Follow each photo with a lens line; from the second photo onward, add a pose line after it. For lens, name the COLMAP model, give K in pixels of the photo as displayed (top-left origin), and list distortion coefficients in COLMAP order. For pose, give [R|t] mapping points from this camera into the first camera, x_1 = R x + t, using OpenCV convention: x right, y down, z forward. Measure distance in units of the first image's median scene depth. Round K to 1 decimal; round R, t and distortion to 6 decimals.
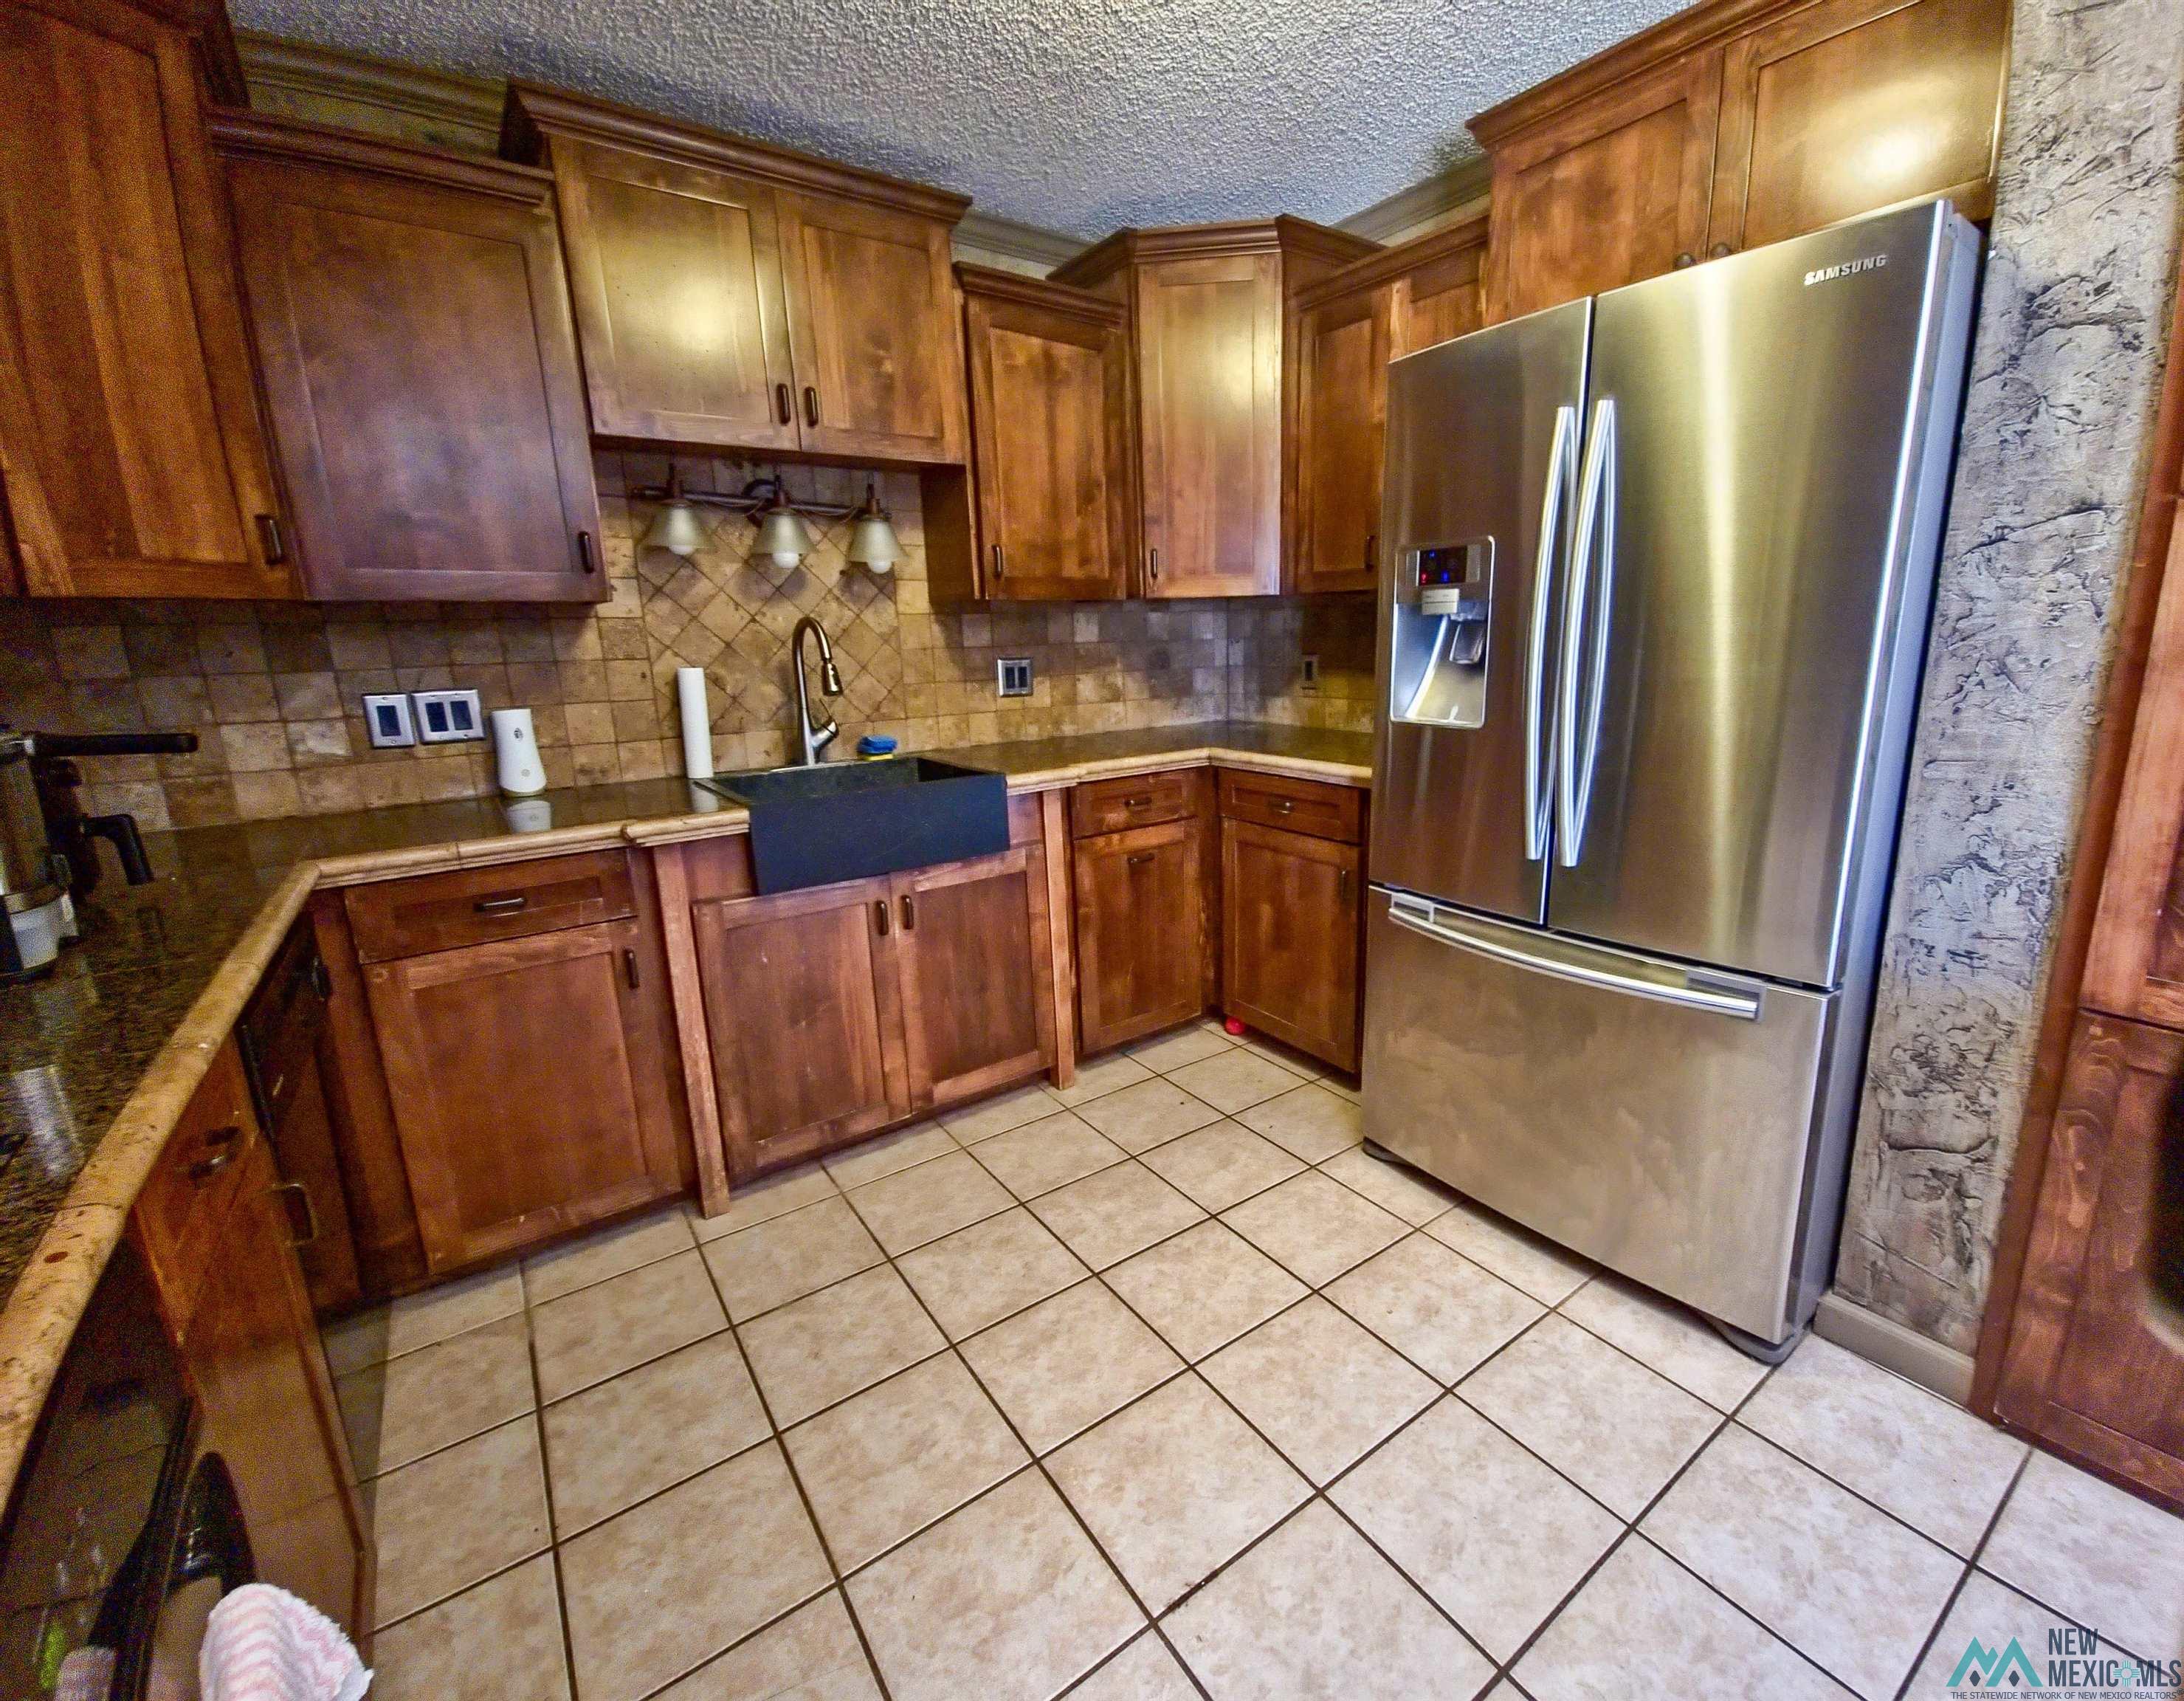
lens RADIAL K [[934.9, 0, 1161.1], [0, 934.9, 851.2], [0, 0, 1]] dist [0.001472, -0.005281]
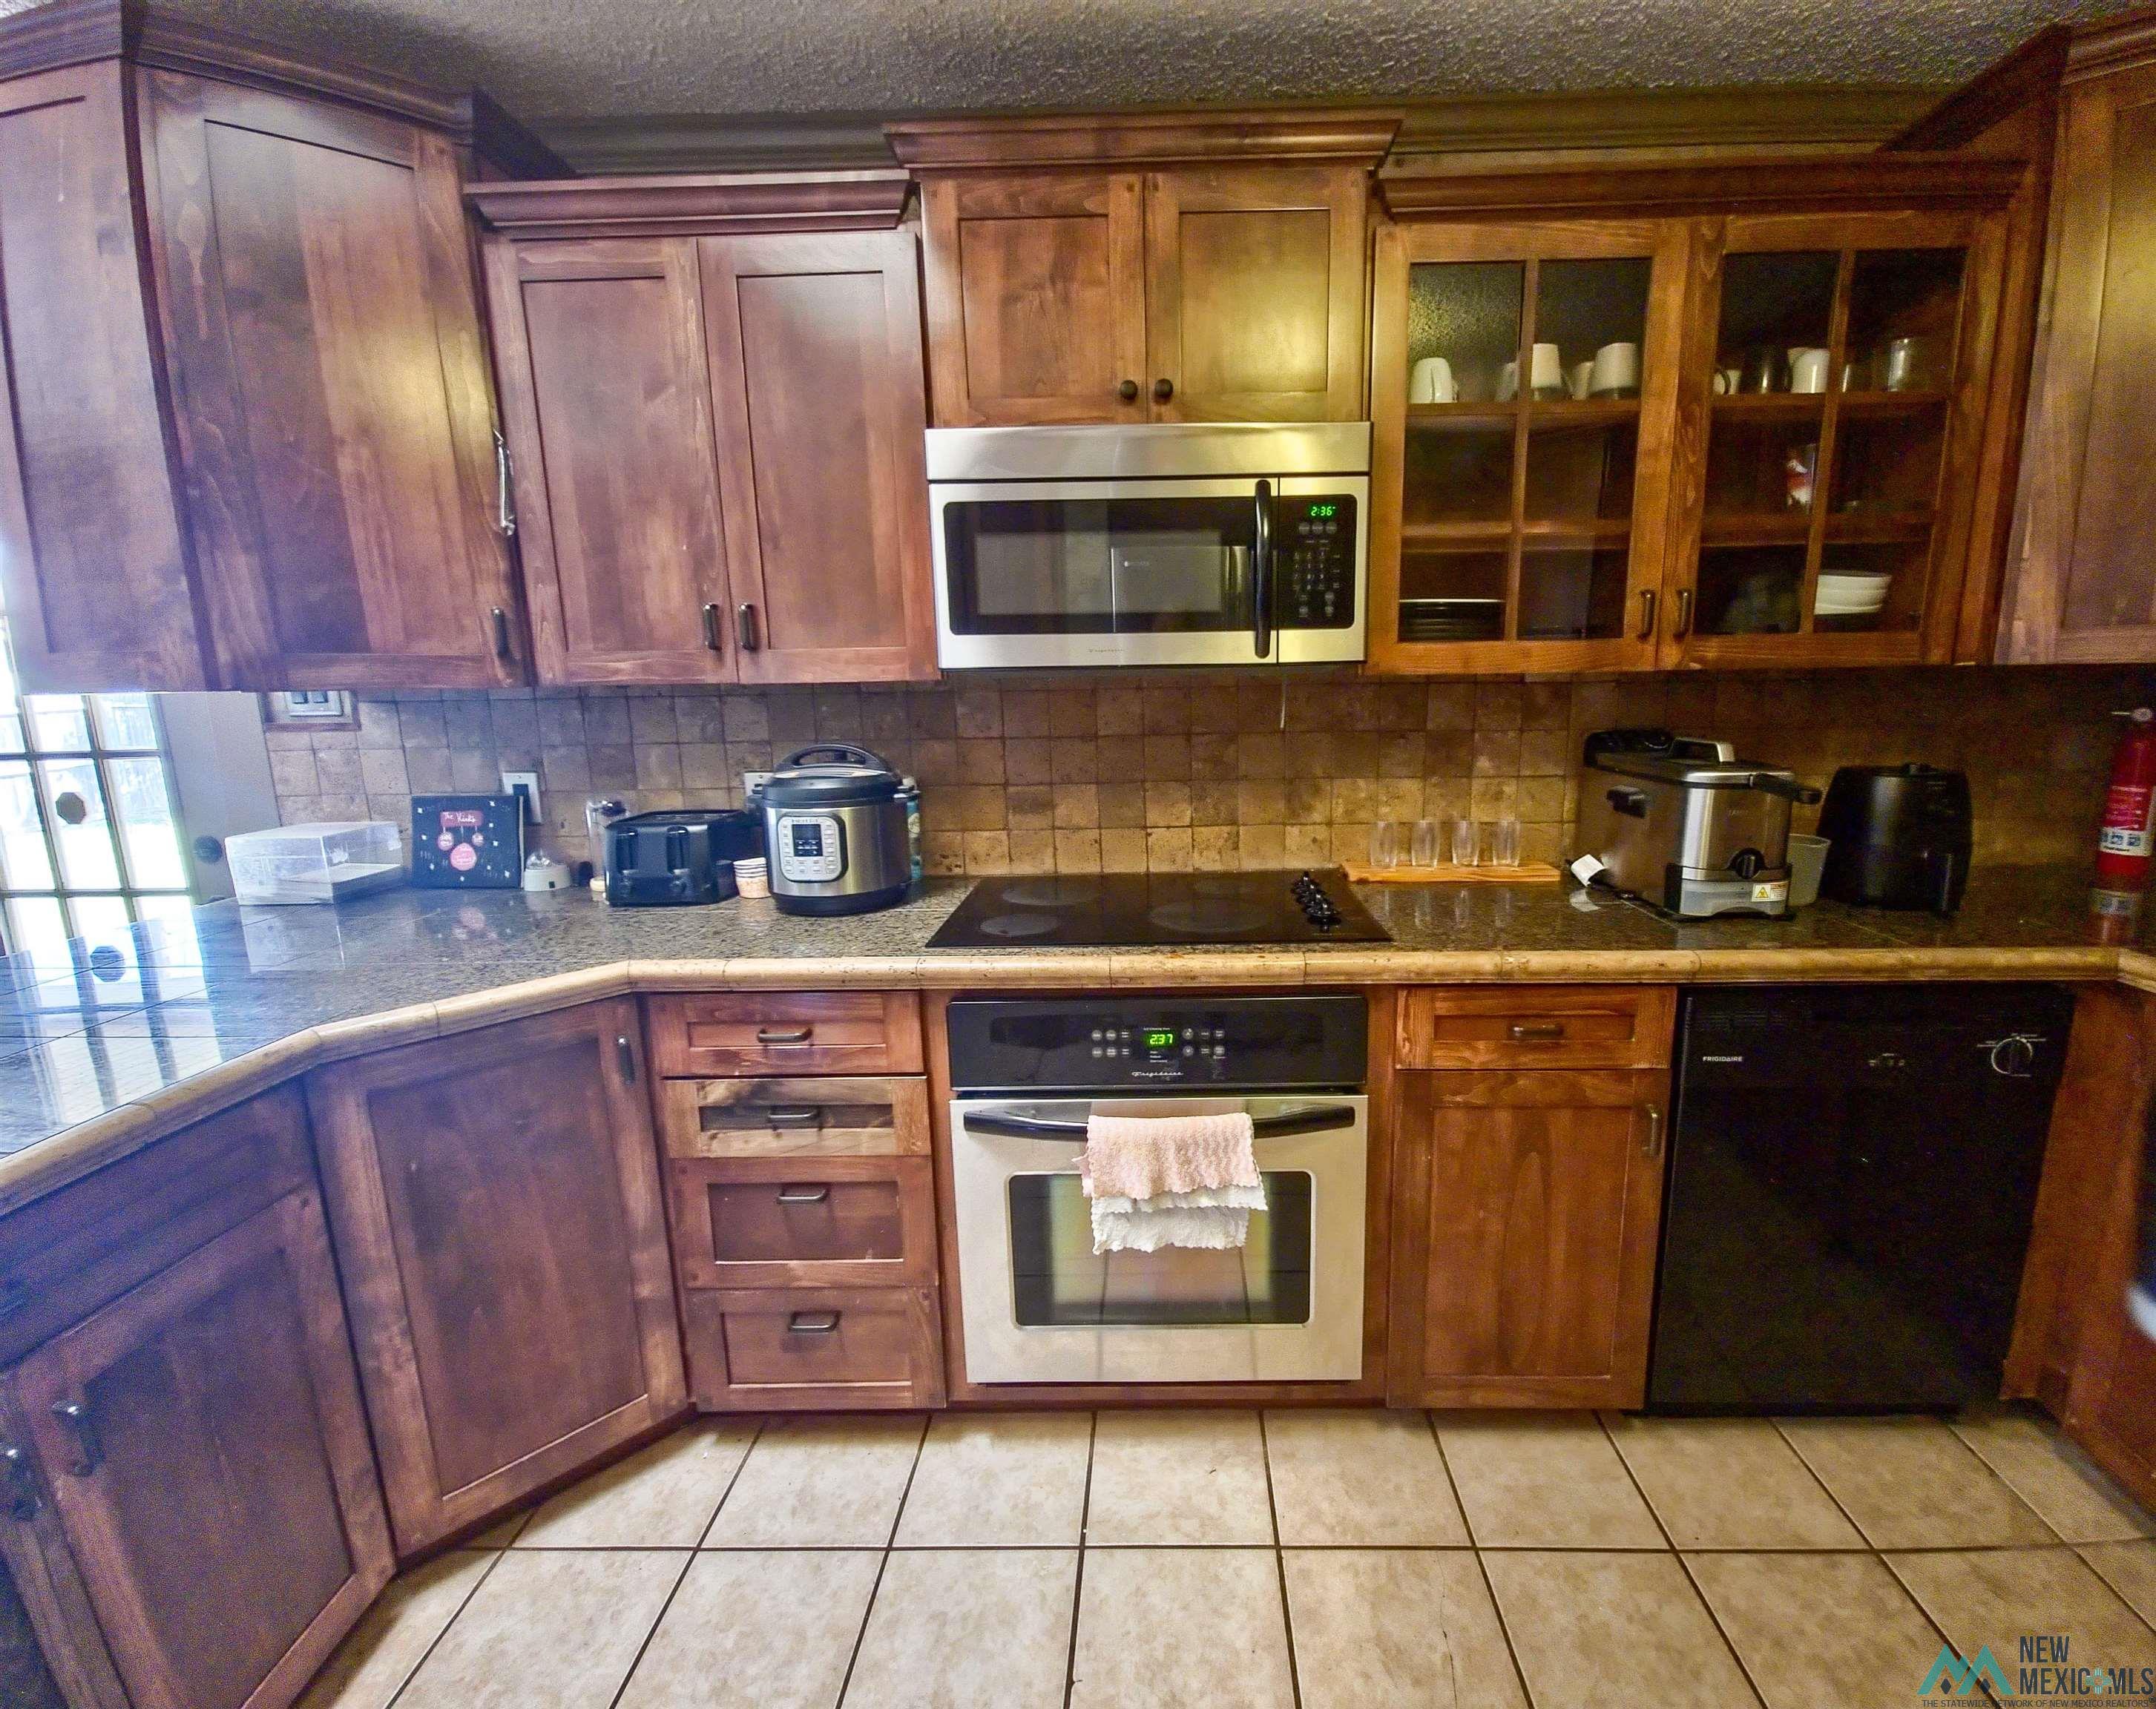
lens RADIAL K [[928.7, 0, 1148.4], [0, 928.7, 844.2], [0, 0, 1]] dist [-0.002119, -0.000384]
pose [[-0.609138, 0.178172, -0.772791, 0.244414], [-0.151653, 0.930285, 0.334021, -0.170882], [0.778429, 0.320661, -0.539652, 0.501213]]
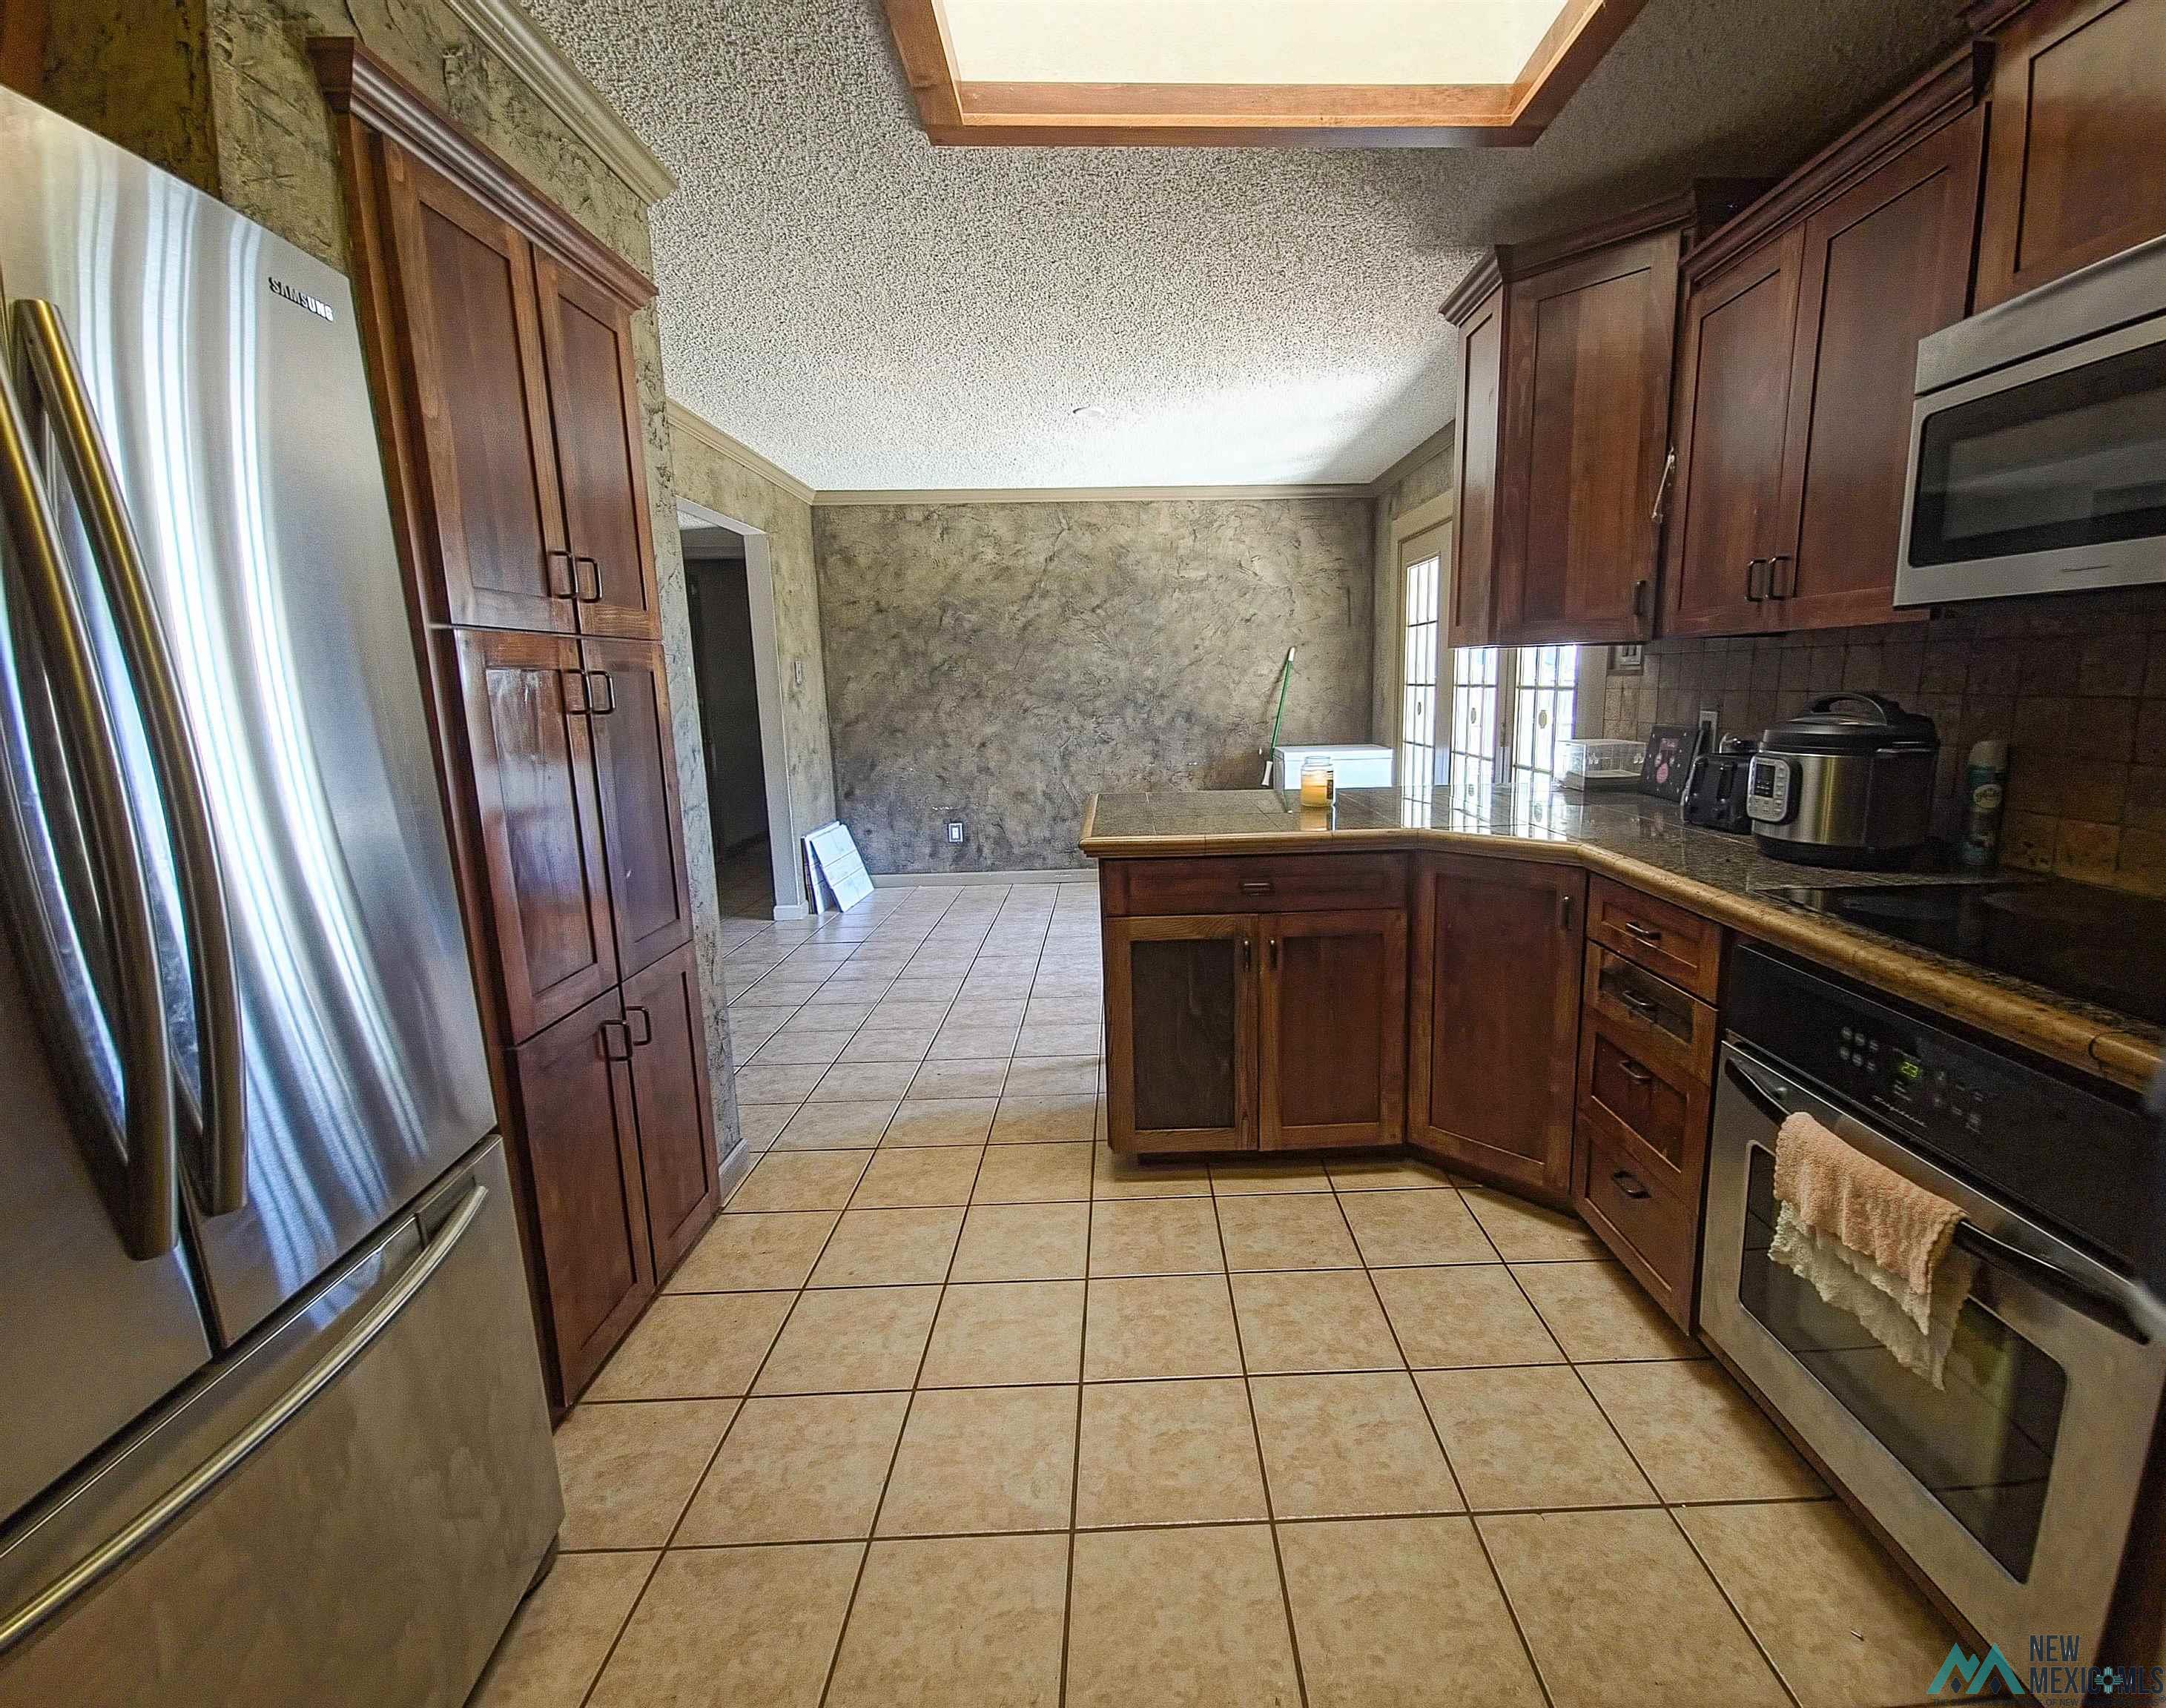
lens RADIAL K [[933.0, 0, 1153.8], [0, 933.0, 843.6], [0, 0, 1]] dist [-0.002119, -0.000384]
pose [[-0.821859, -0.059637, 0.566560, -0.189470], [0.170104, 0.923448, 0.343959, -0.191150], [-0.543702, 0.379060, -0.748800, 0.770527]]
